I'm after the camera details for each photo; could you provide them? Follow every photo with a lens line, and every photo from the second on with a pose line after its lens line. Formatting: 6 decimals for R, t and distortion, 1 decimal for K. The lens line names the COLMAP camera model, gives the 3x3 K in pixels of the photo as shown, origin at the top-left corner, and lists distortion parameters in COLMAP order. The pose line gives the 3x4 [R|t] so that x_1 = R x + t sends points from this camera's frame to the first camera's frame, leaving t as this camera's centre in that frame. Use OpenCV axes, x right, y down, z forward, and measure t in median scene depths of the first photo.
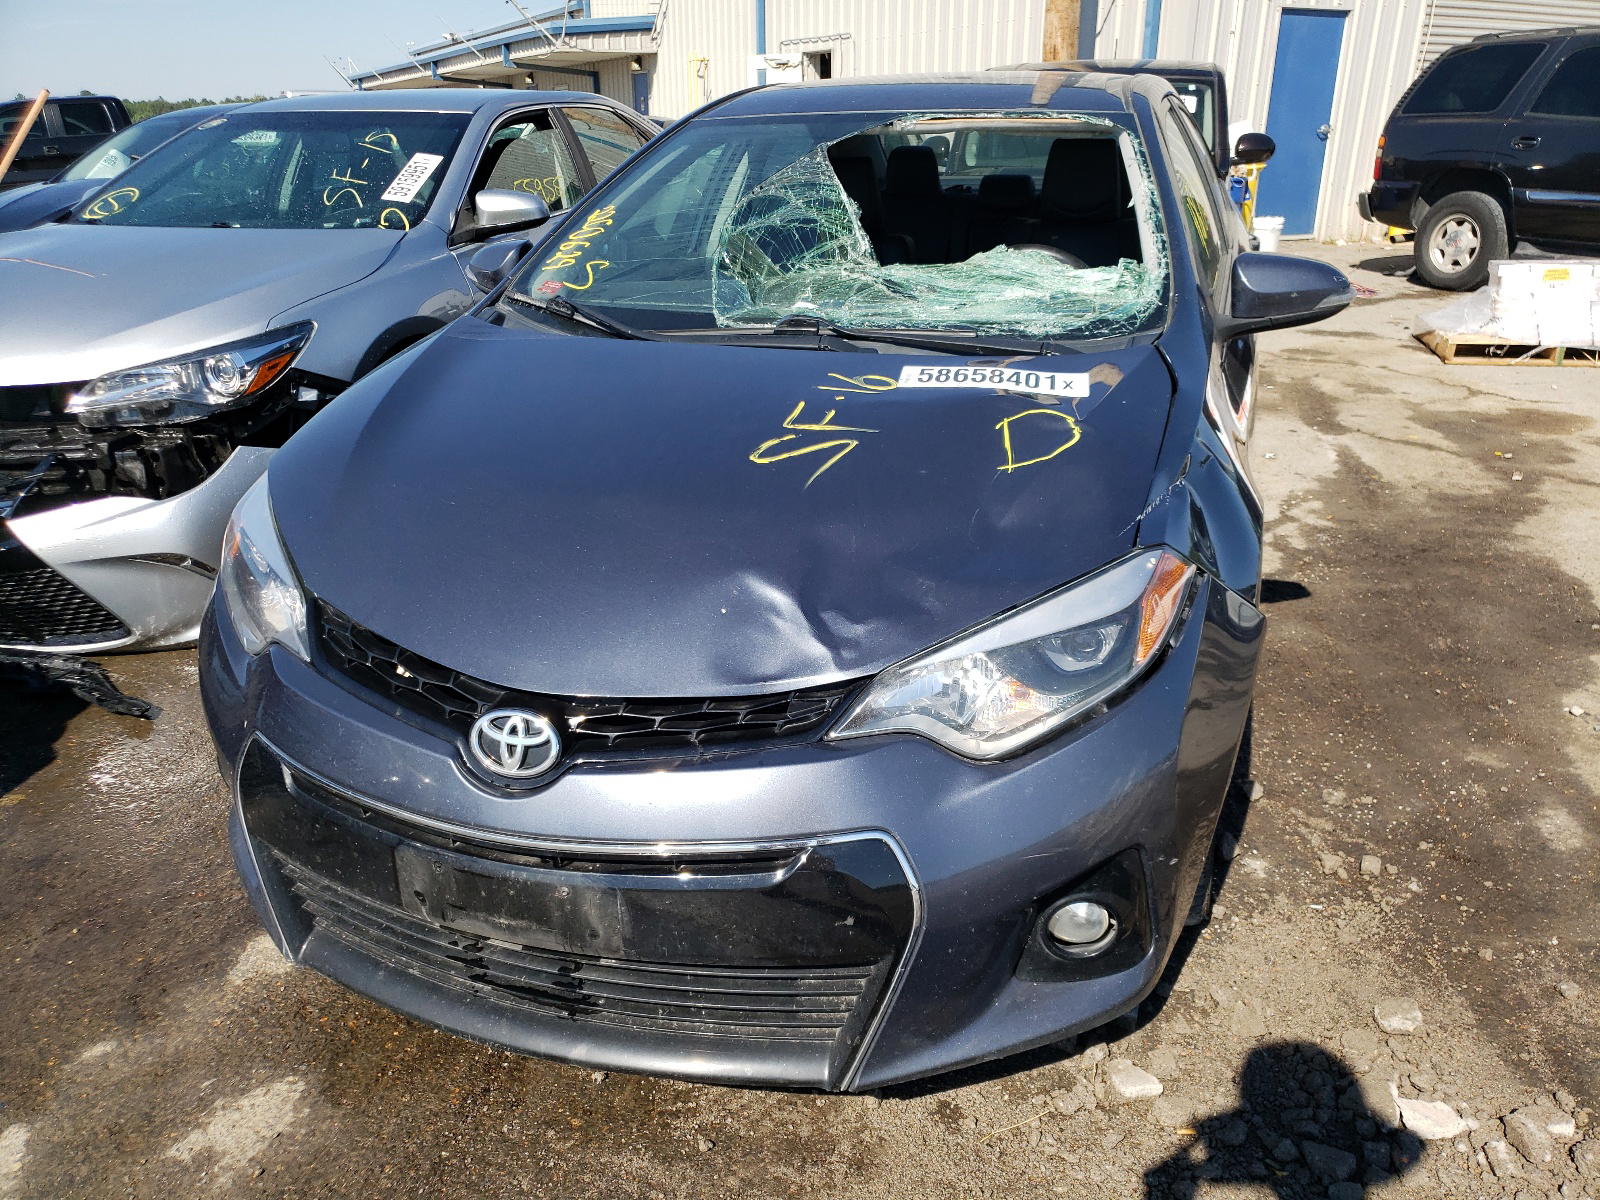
lens RADIAL K [[1203.8, 0, 800.0], [0, 1203.8, 600.0], [0, 0, 1]] dist [-0.007612, -0.005212]
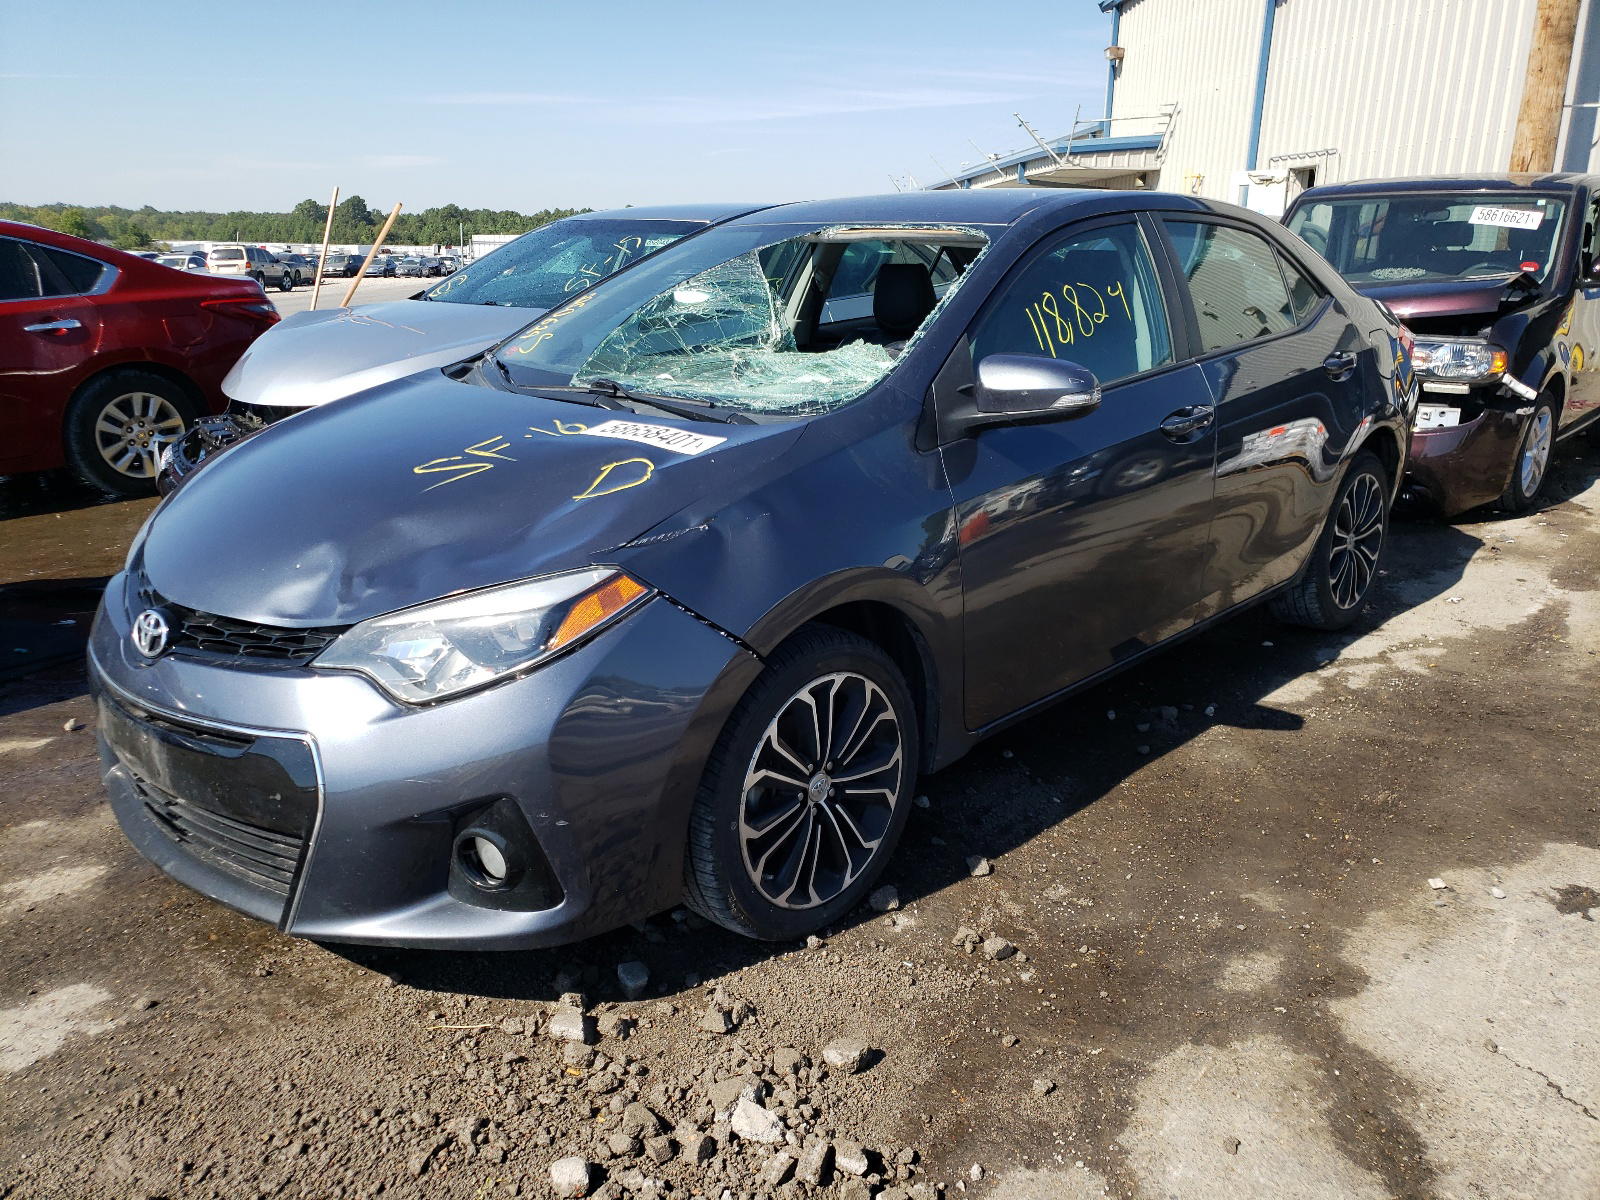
lens RADIAL K [[1178.2, 0, 800.0], [0, 1178.2, 600.0], [0, 0, 1]] dist [0.025642, -0.005557]
pose [[0.907358, 0.139238, -0.396628, 0.253384], [-0.170285, 0.984413, -0.043974, 0.002091], [0.384323, 0.107440, 0.916926, -0.004882]]
